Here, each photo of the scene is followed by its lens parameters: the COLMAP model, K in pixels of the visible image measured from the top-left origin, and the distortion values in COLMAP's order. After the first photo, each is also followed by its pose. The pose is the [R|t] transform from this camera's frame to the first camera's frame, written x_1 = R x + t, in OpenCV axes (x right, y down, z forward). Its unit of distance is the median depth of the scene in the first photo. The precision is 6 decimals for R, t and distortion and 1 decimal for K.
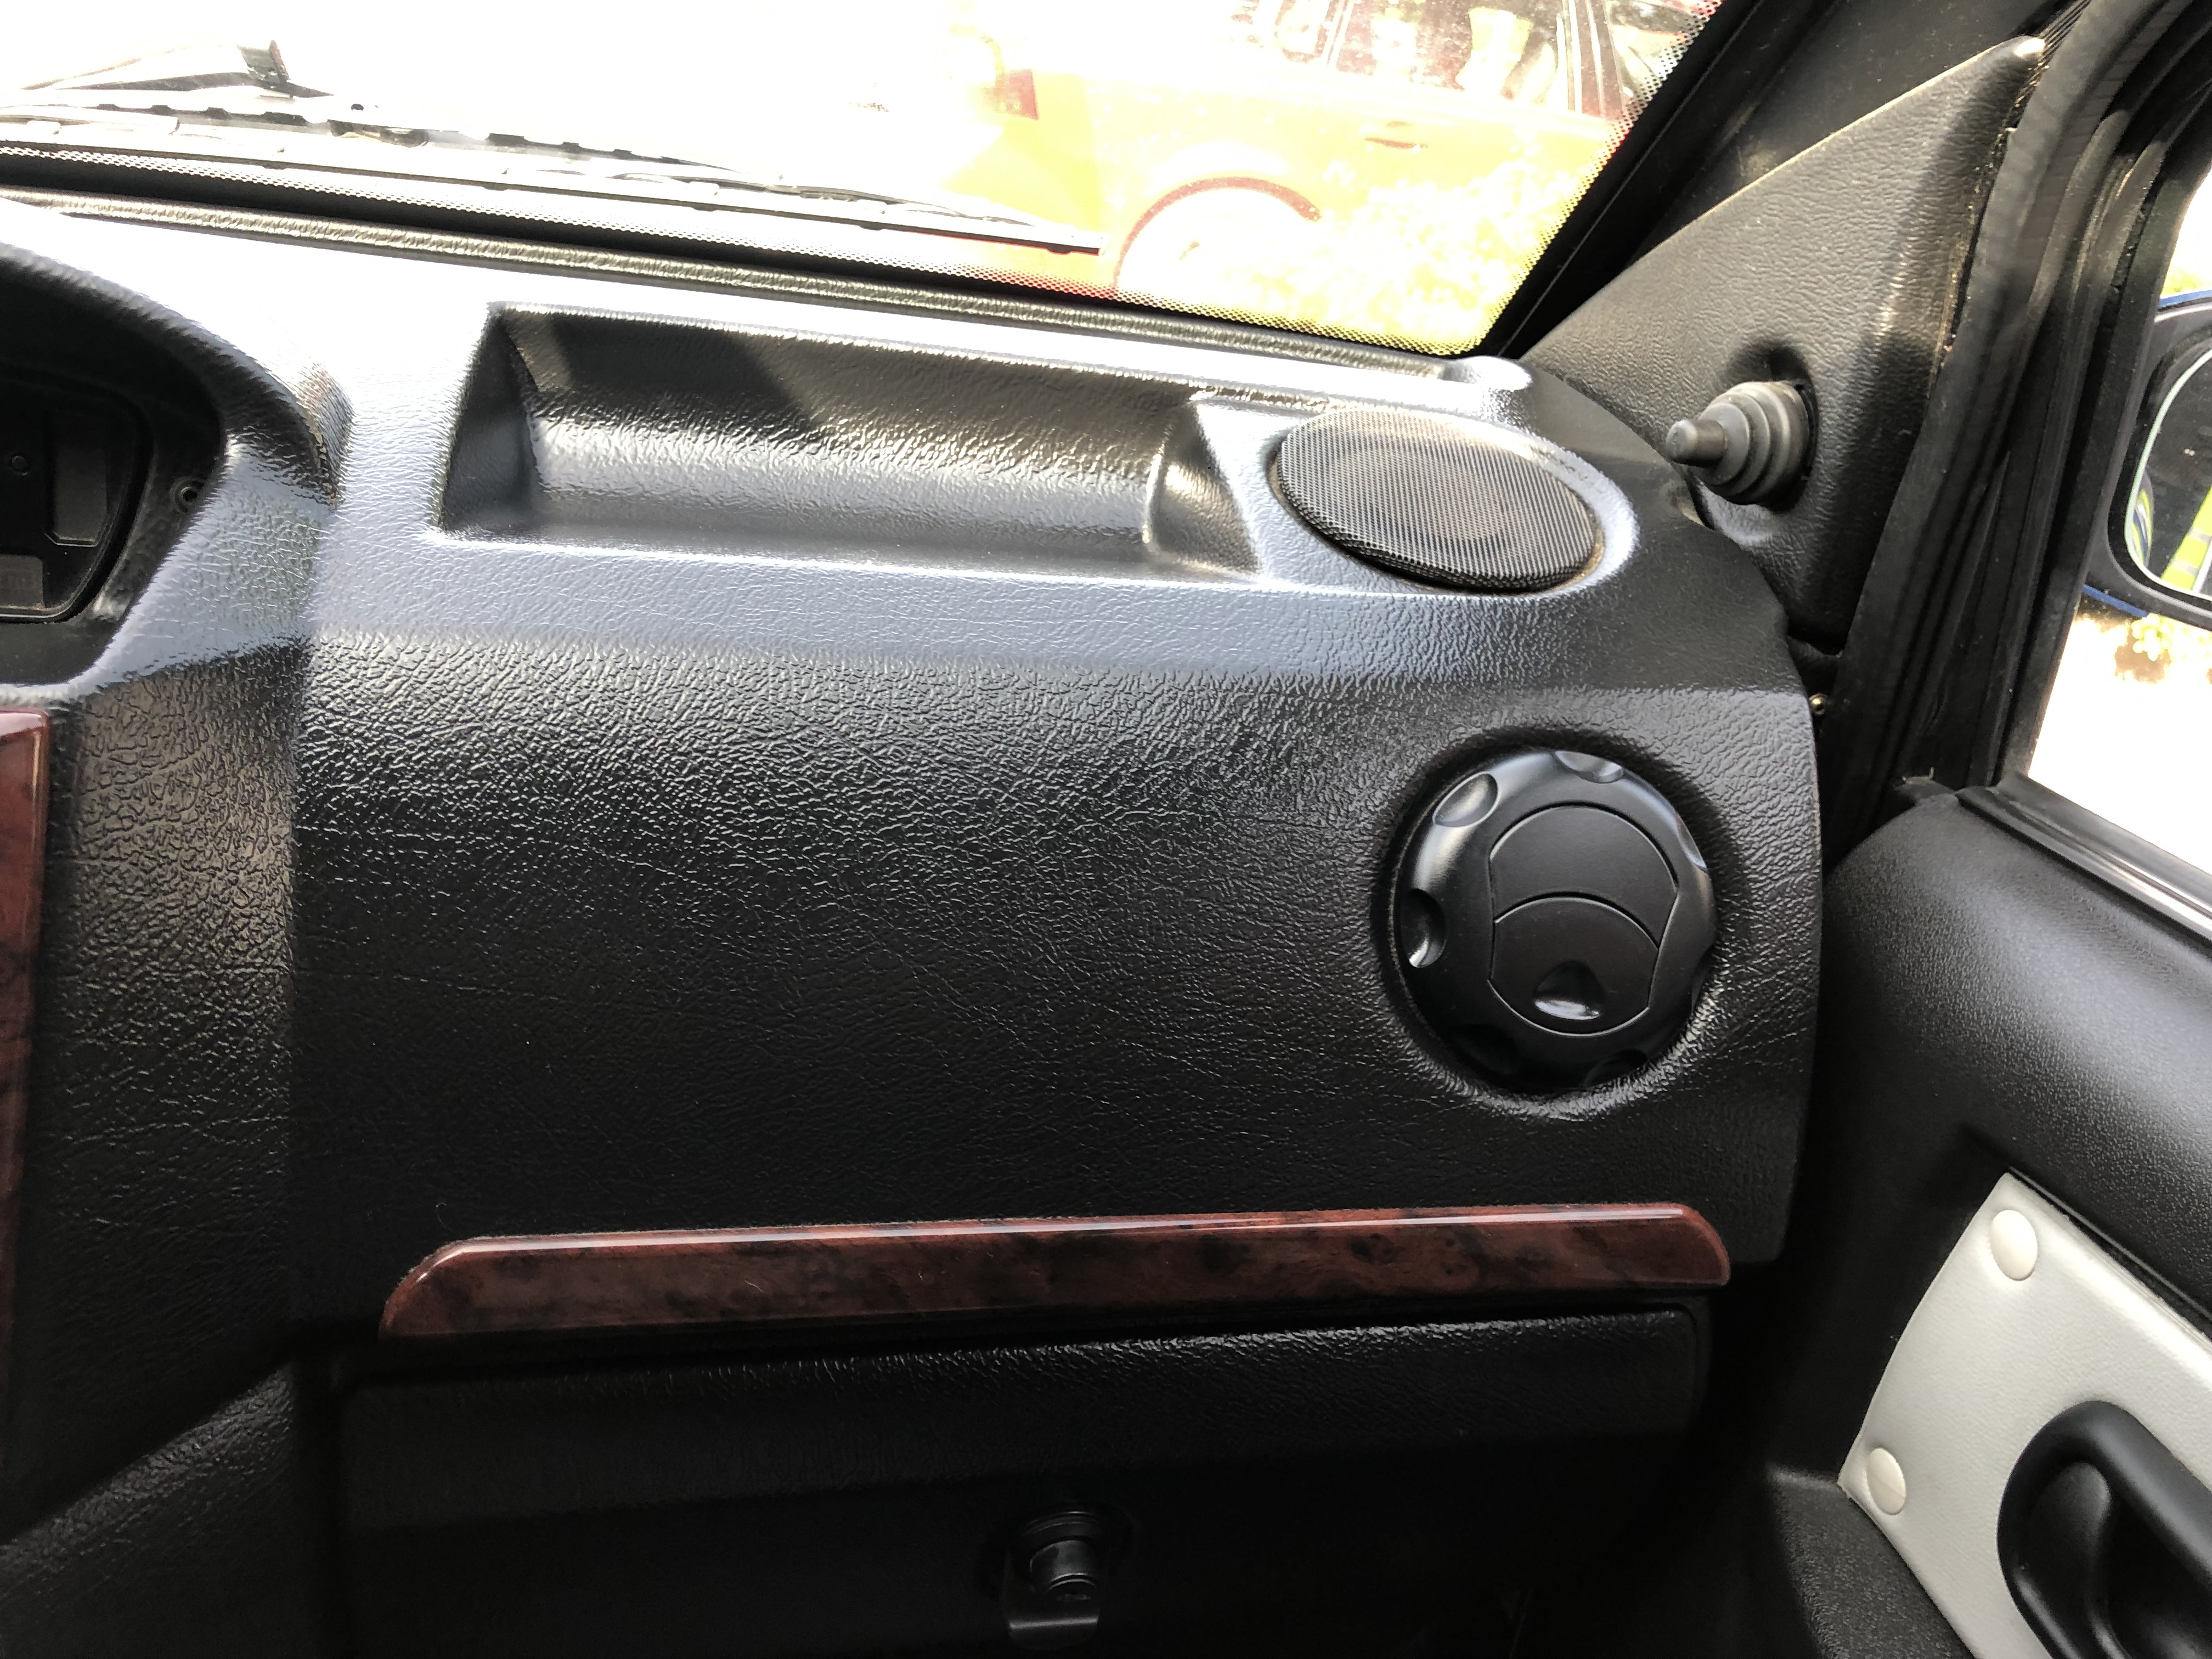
lens RADIAL K [[1839.2, 0, 1102.5], [0, 1839.2, 822.6], [0, 0, 1]] dist [-0.005237, -0.003021]
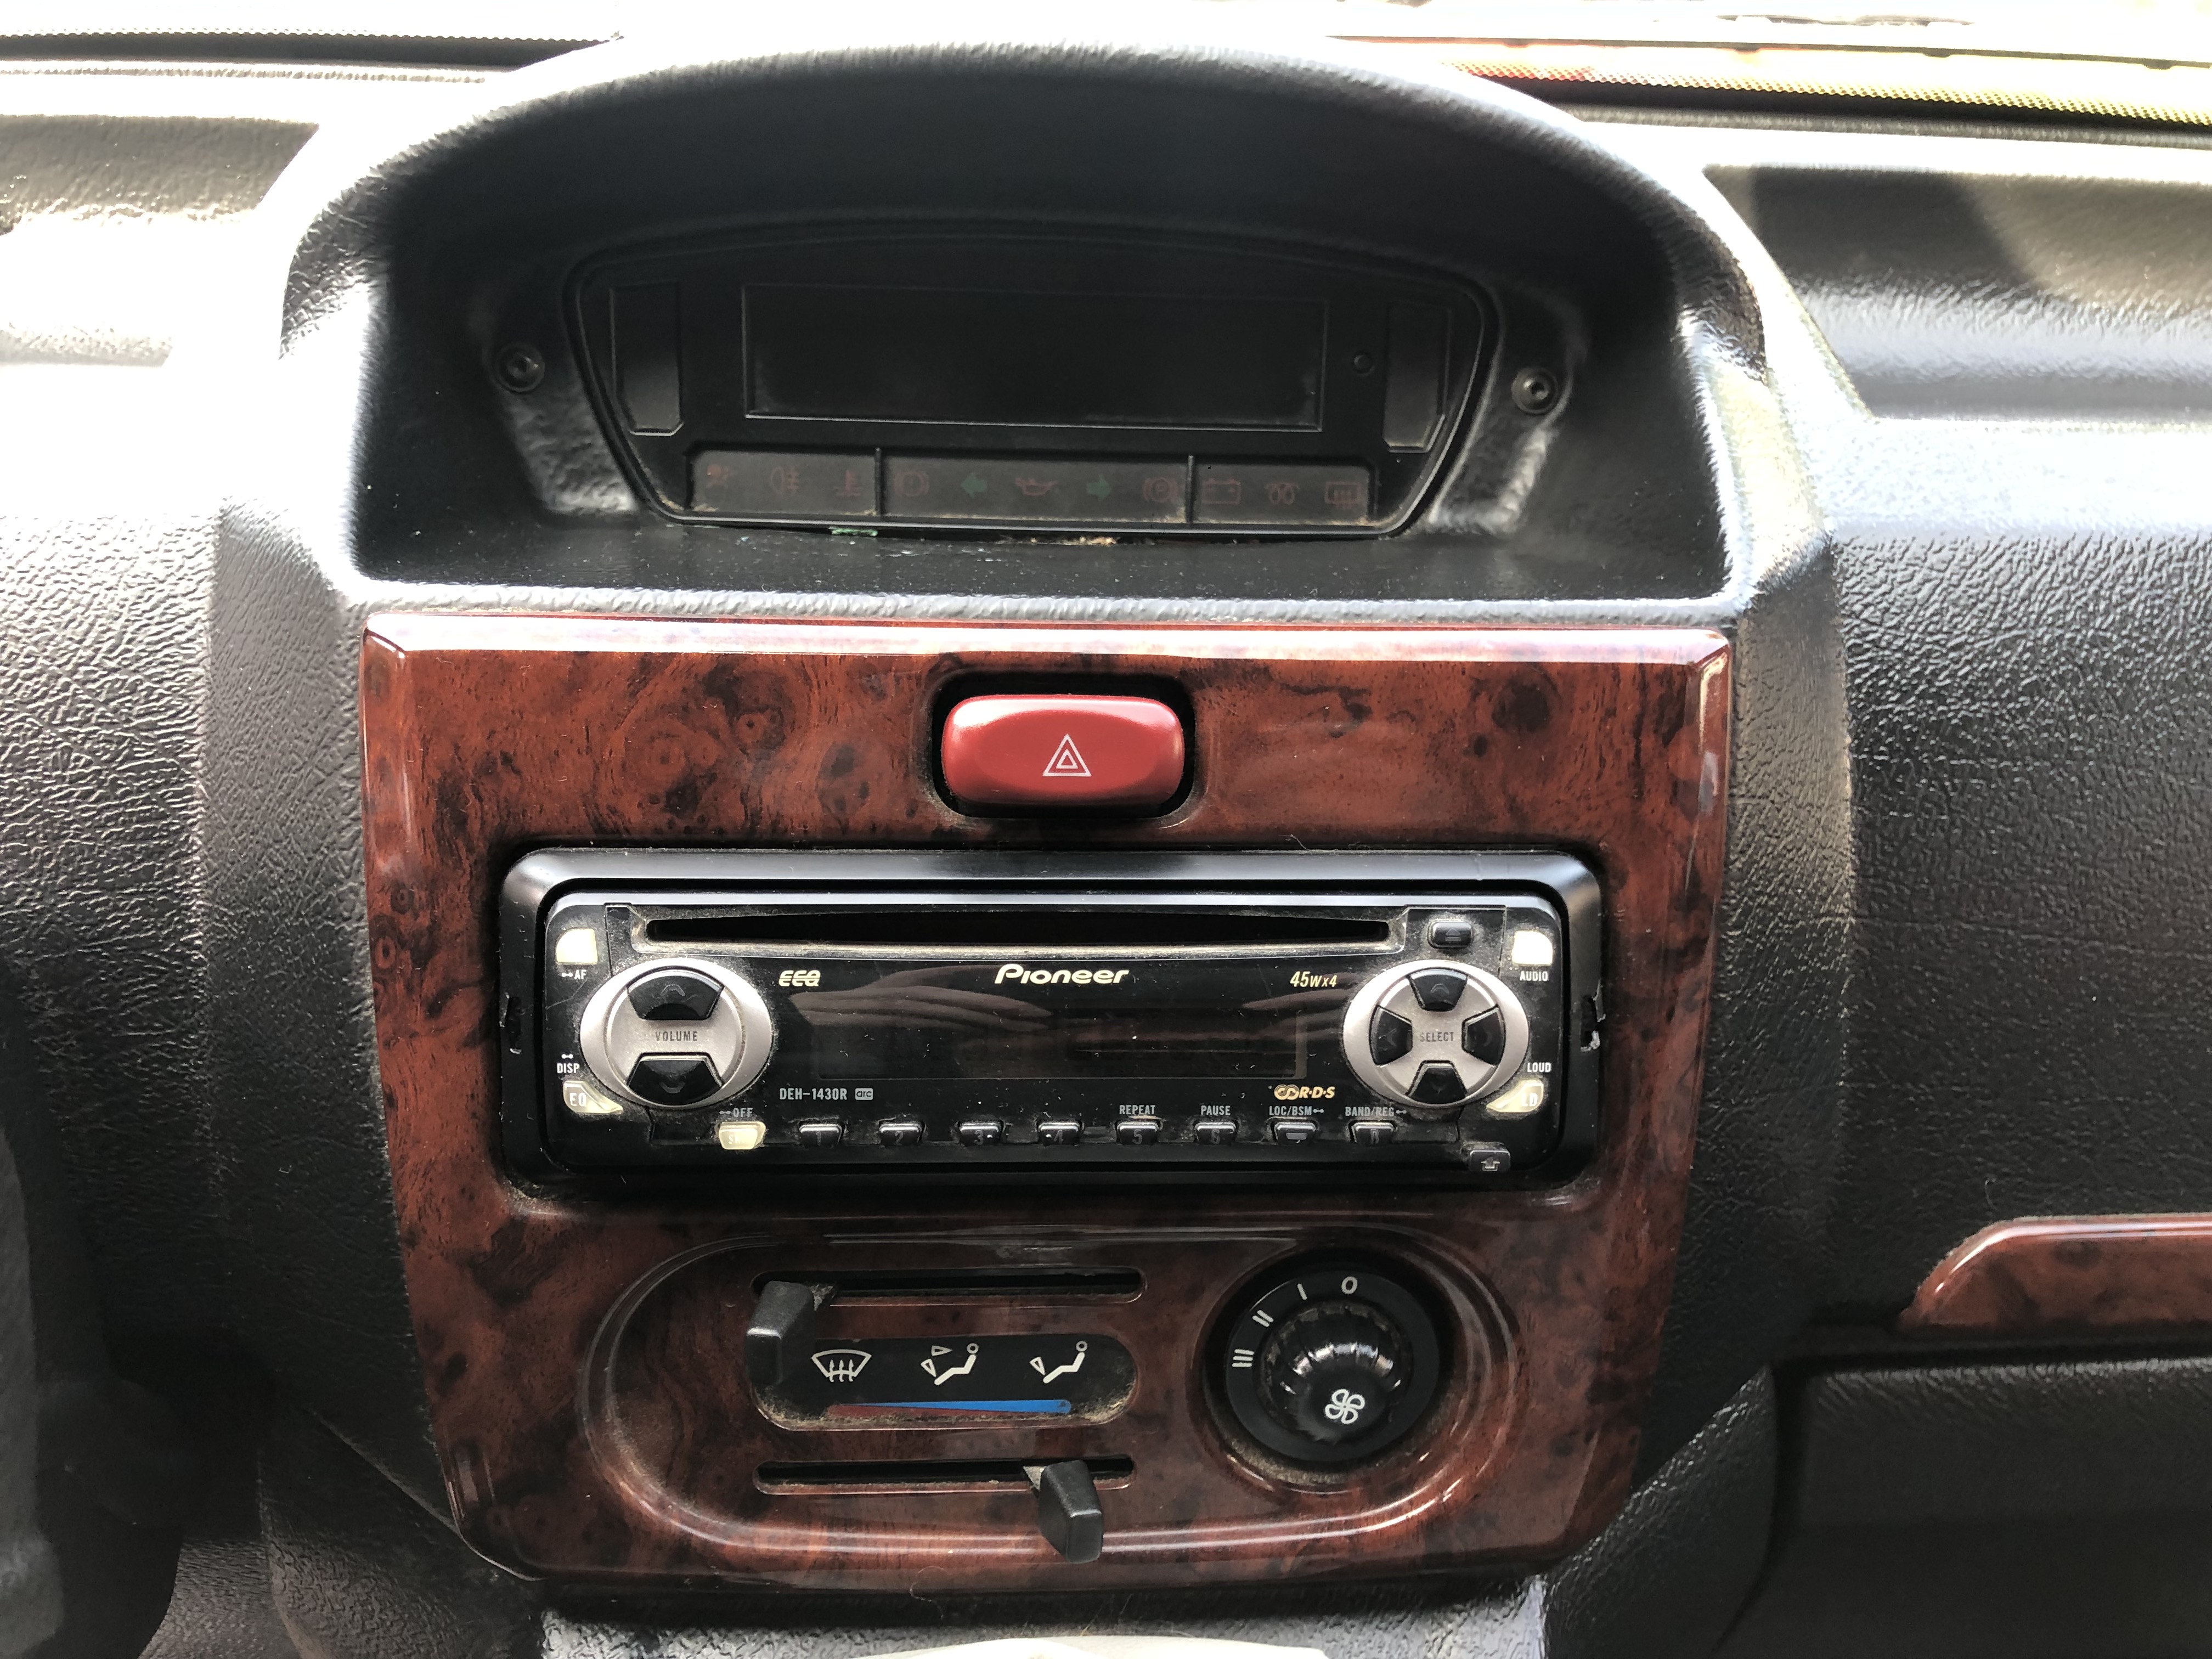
lens RADIAL K [[1799.5, 0, 1116.7], [0, 1799.5, 843.9], [0, 0, 1]] dist [0.041094, -0.004904]
pose [[0.985399, -0.008035, -0.170070, -0.611375], [0.019209, 0.997755, 0.064160, -0.017014], [0.169172, -0.066490, 0.983341, 0.080846]]
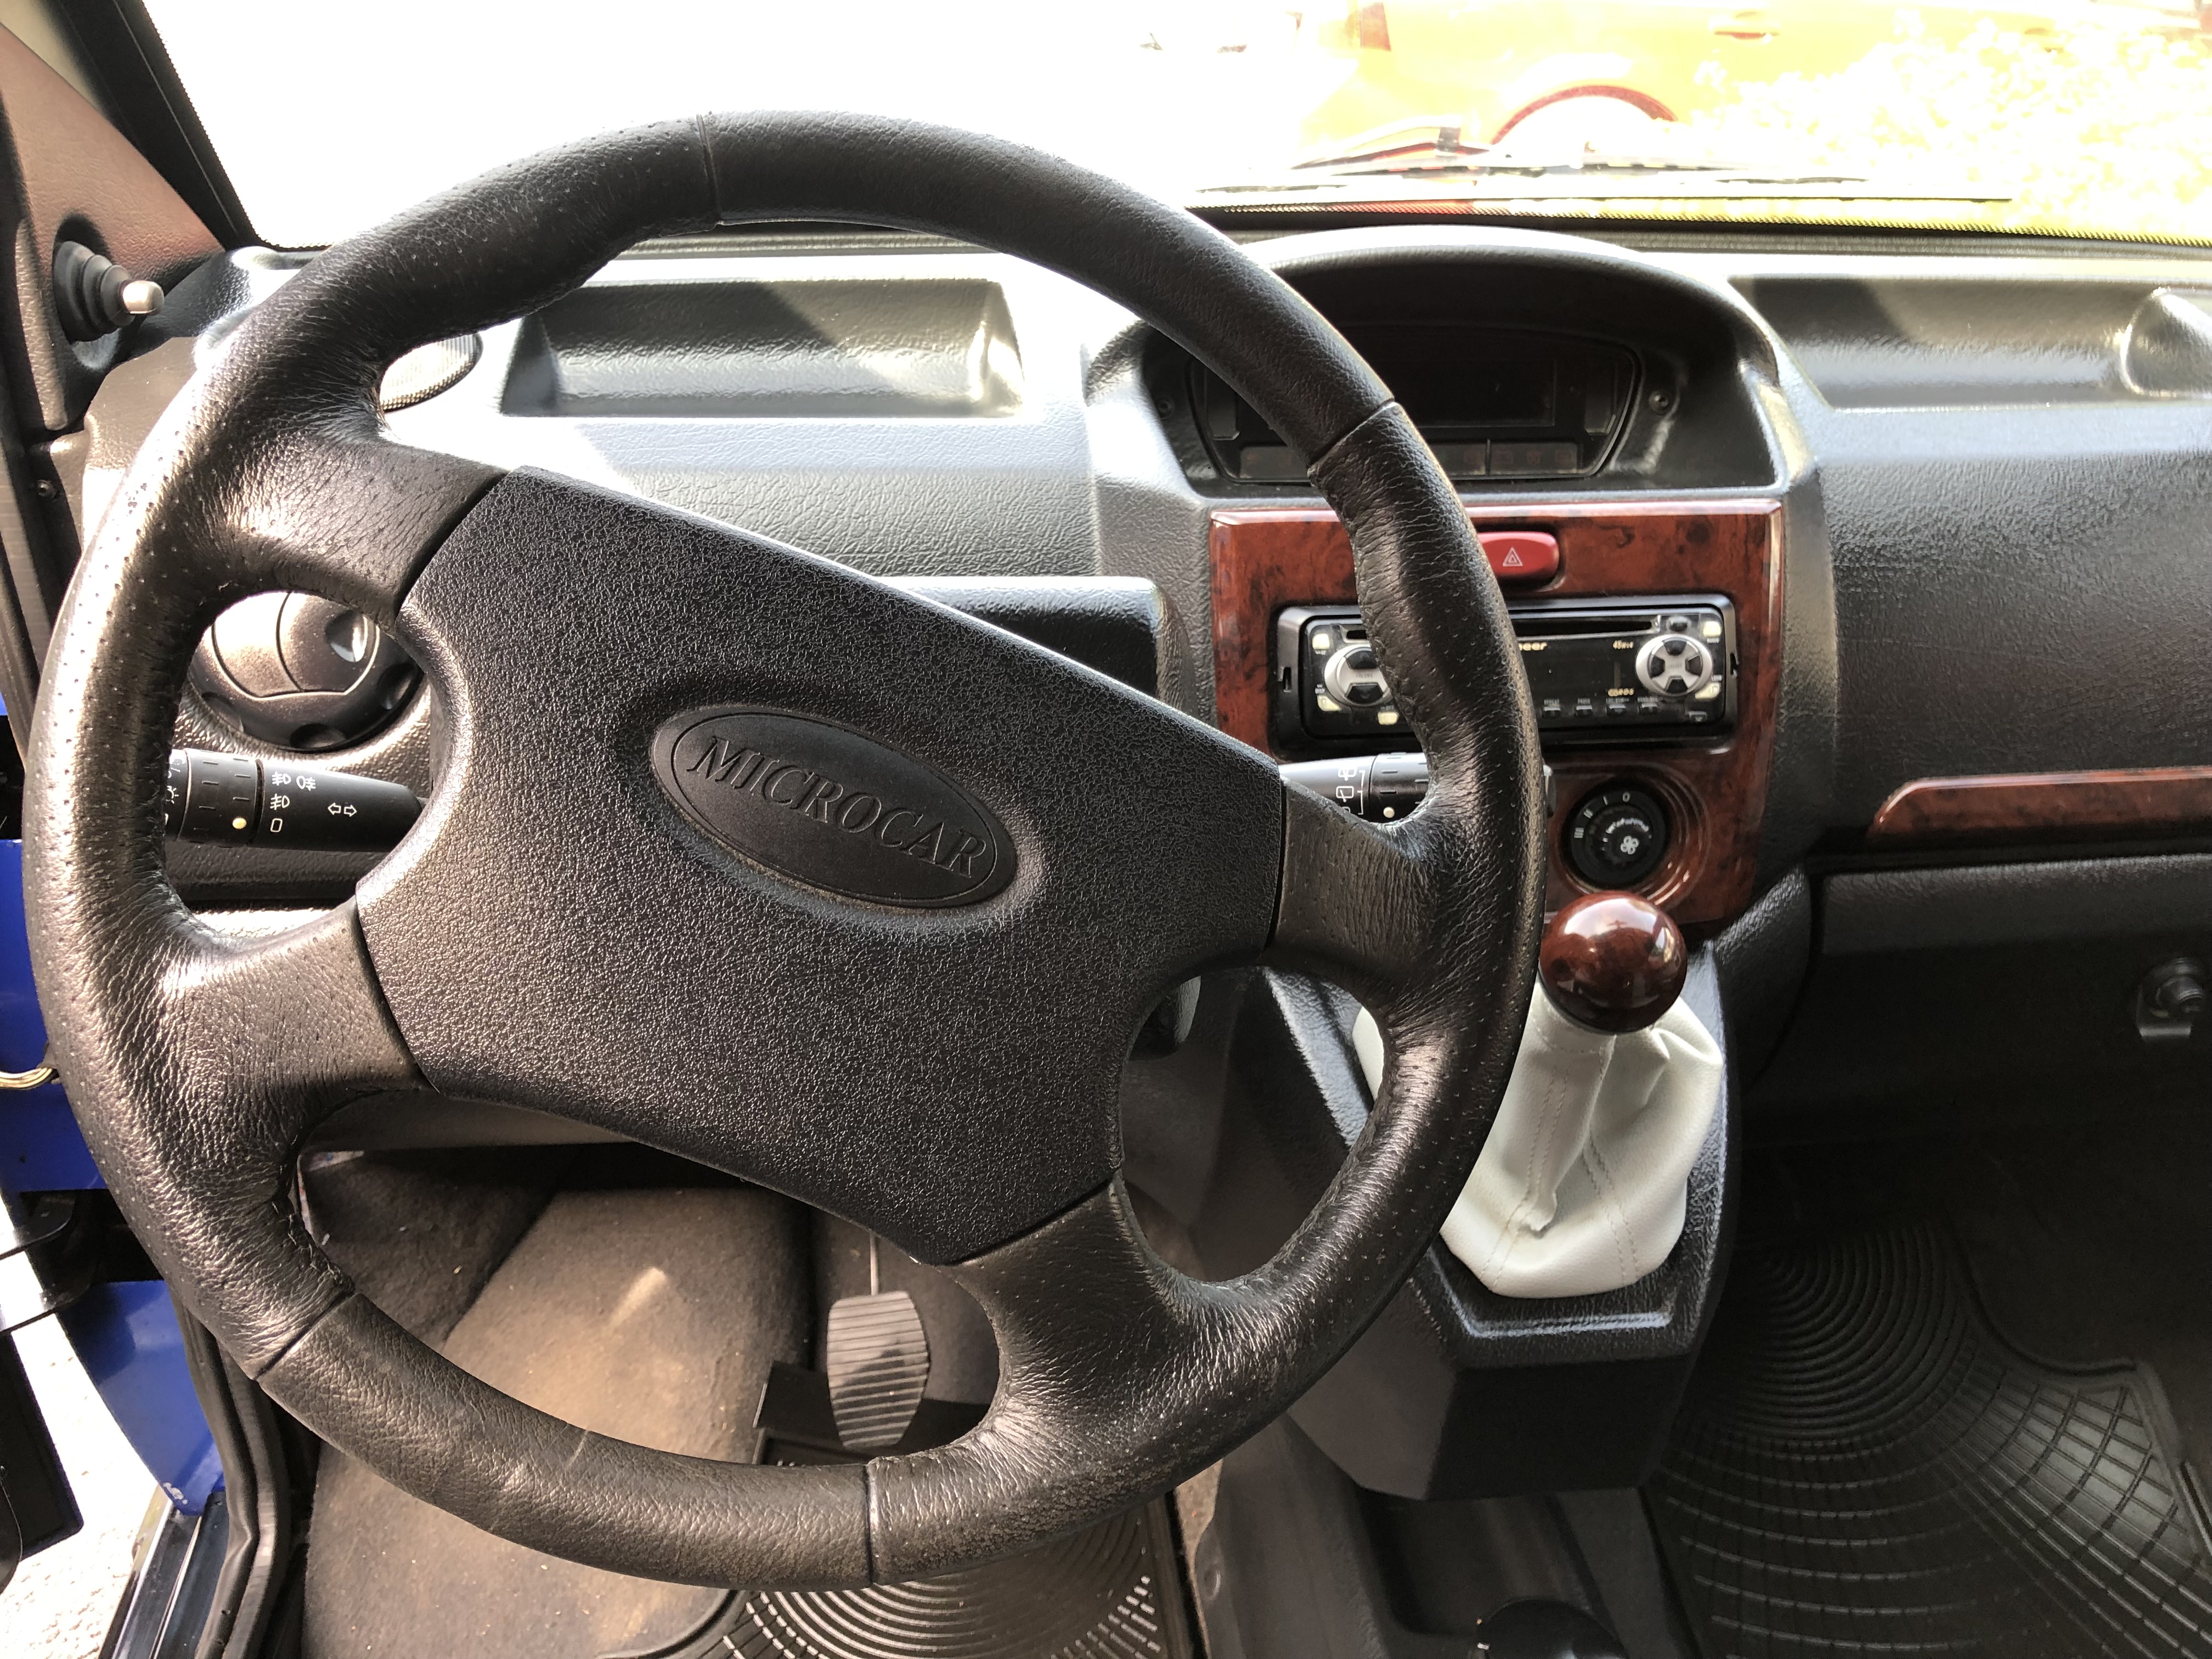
lens RADIAL K [[1807.9, 0, 1106.0], [0, 1807.9, 829.5], [0, 0, 1]] dist [0.016385, 0.002791]
pose [[0.988330, -0.052562, -0.142970, -0.890821], [0.058724, 0.997503, 0.039226, 0.153905], [0.140551, -0.047164, 0.988949, -0.939697]]
